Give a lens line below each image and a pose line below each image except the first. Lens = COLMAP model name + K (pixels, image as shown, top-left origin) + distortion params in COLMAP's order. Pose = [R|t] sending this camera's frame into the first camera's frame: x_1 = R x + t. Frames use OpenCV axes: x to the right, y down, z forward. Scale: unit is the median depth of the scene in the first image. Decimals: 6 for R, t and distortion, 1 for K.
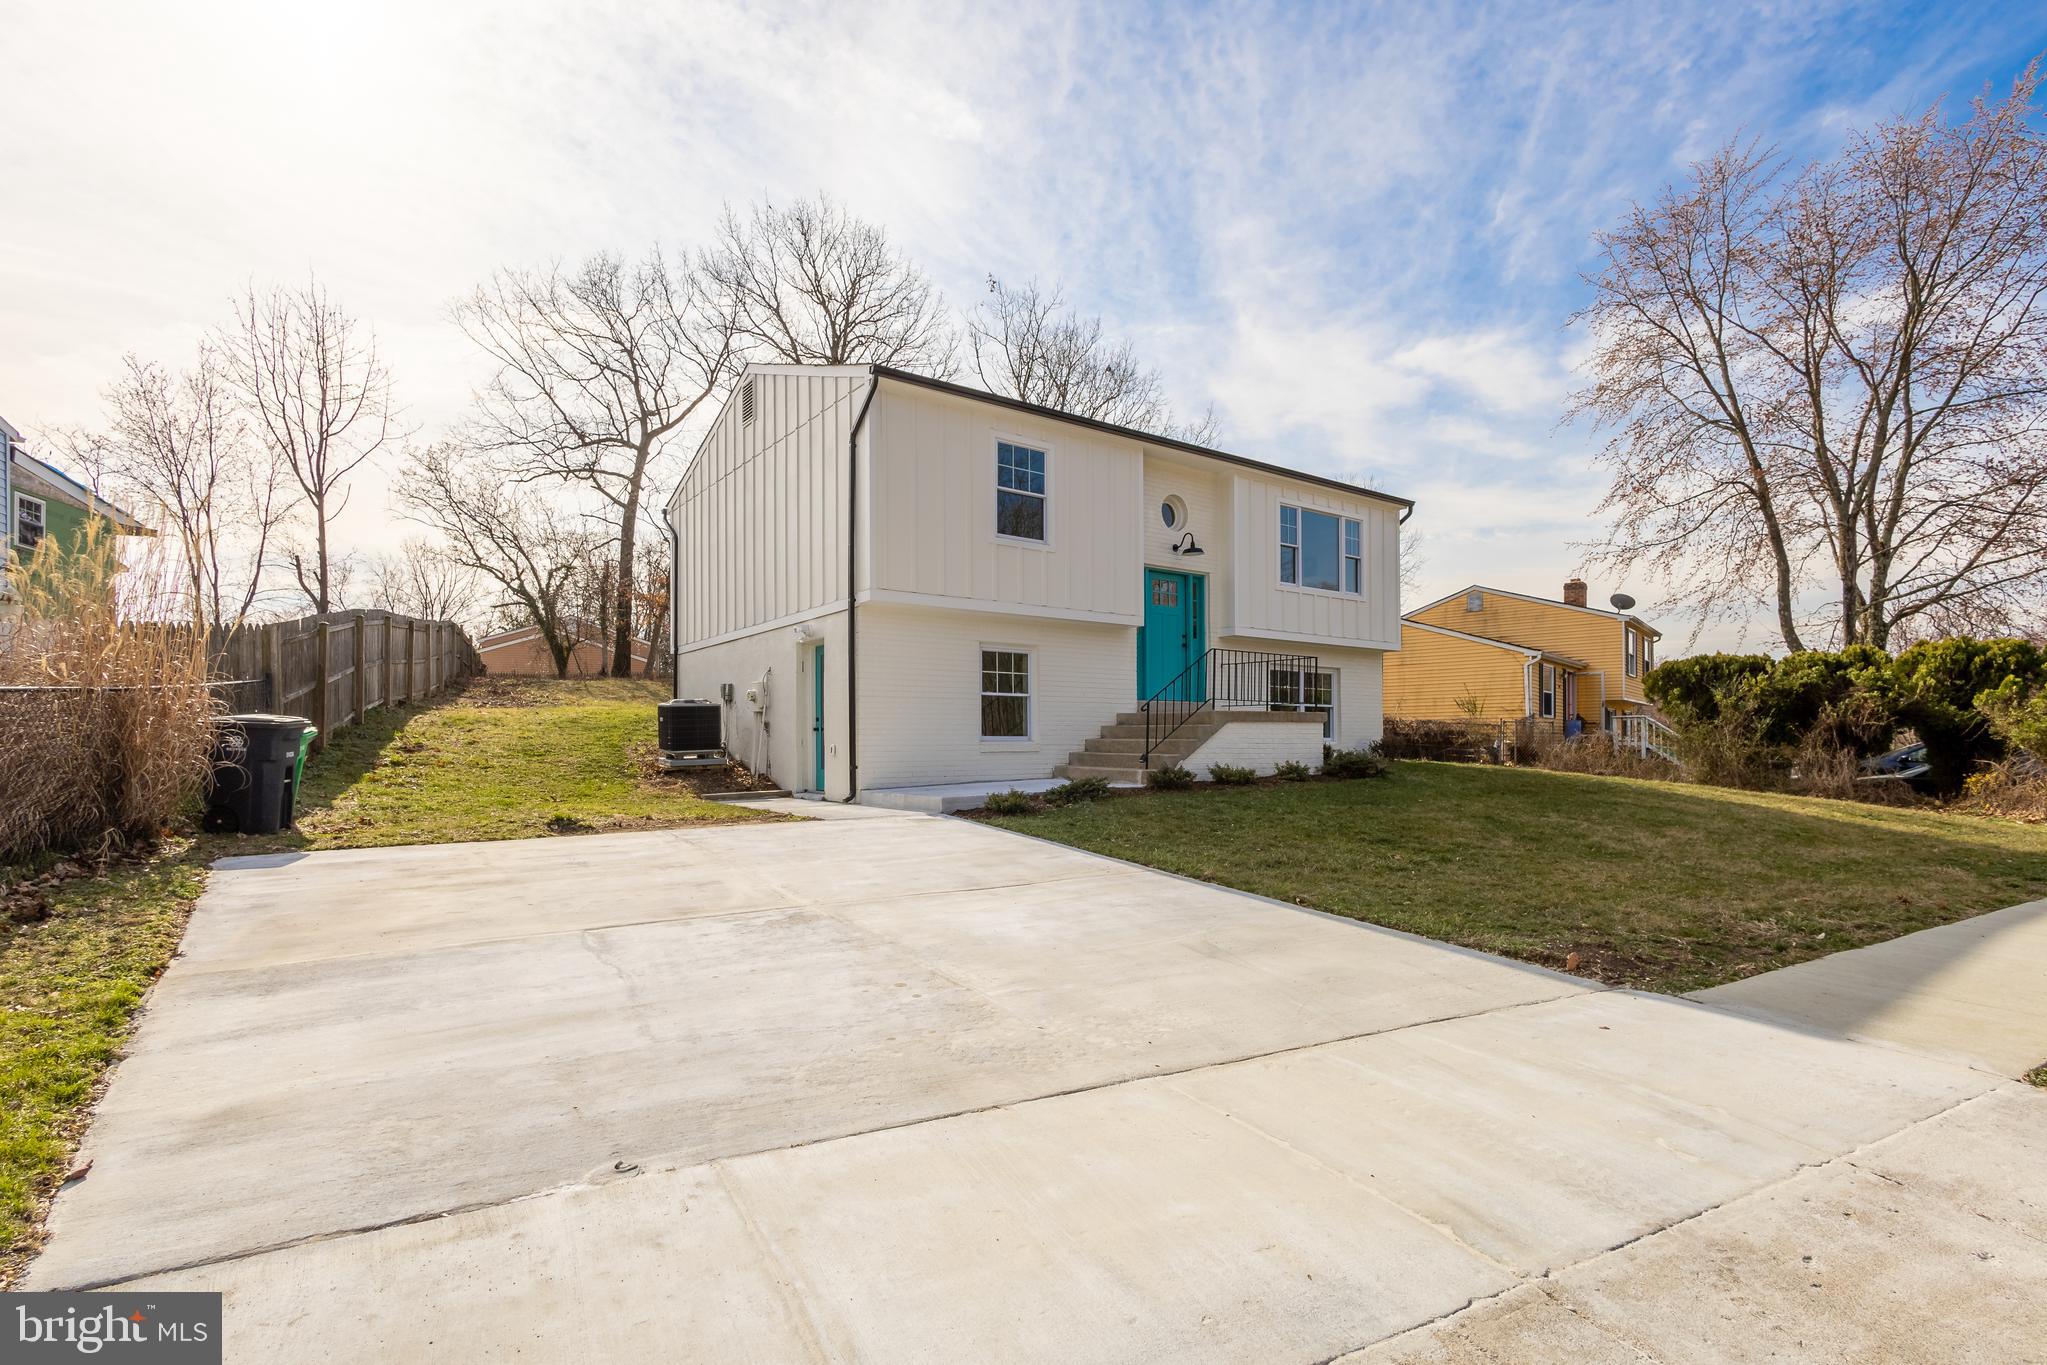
lens RADIAL K [[924.8, 0, 1044.4], [0, 924.8, 735.8], [0, 0, 1]] dist [0.000890, 0.000087]
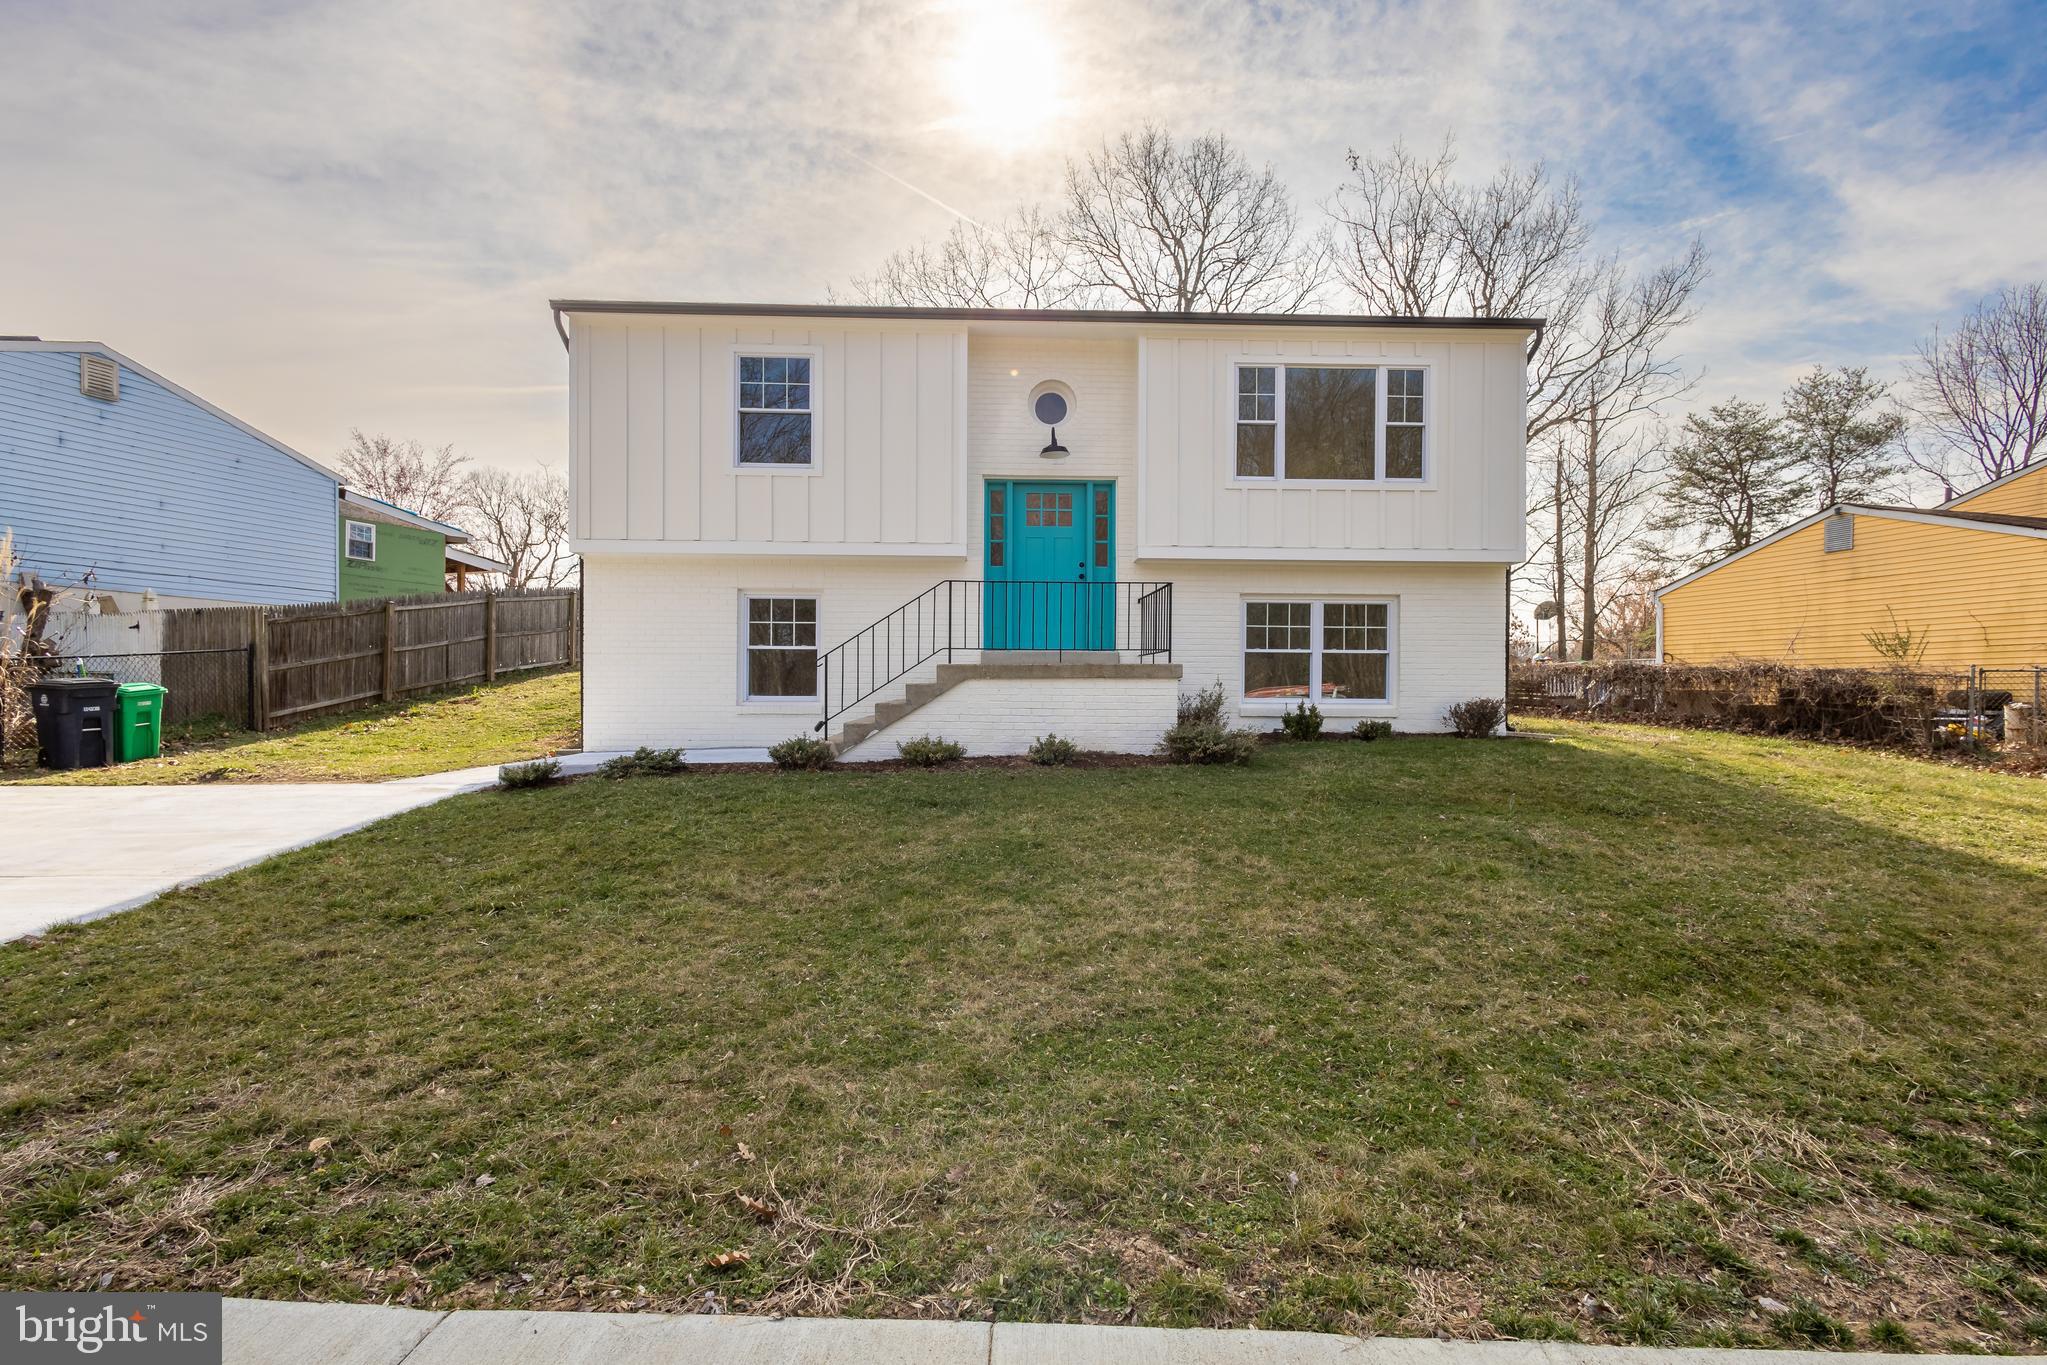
lens RADIAL K [[890.9, 0, 1019.7], [0, 890.9, 686.8], [0, 0, 1]] dist [0.005383, 0.000450]
pose [[0.832571, -0.001984, -0.553915, 0.602129], [-0.005128, 0.999923, -0.011290, -0.000137], [0.553895, 0.012240, 0.832497, 0.431248]]
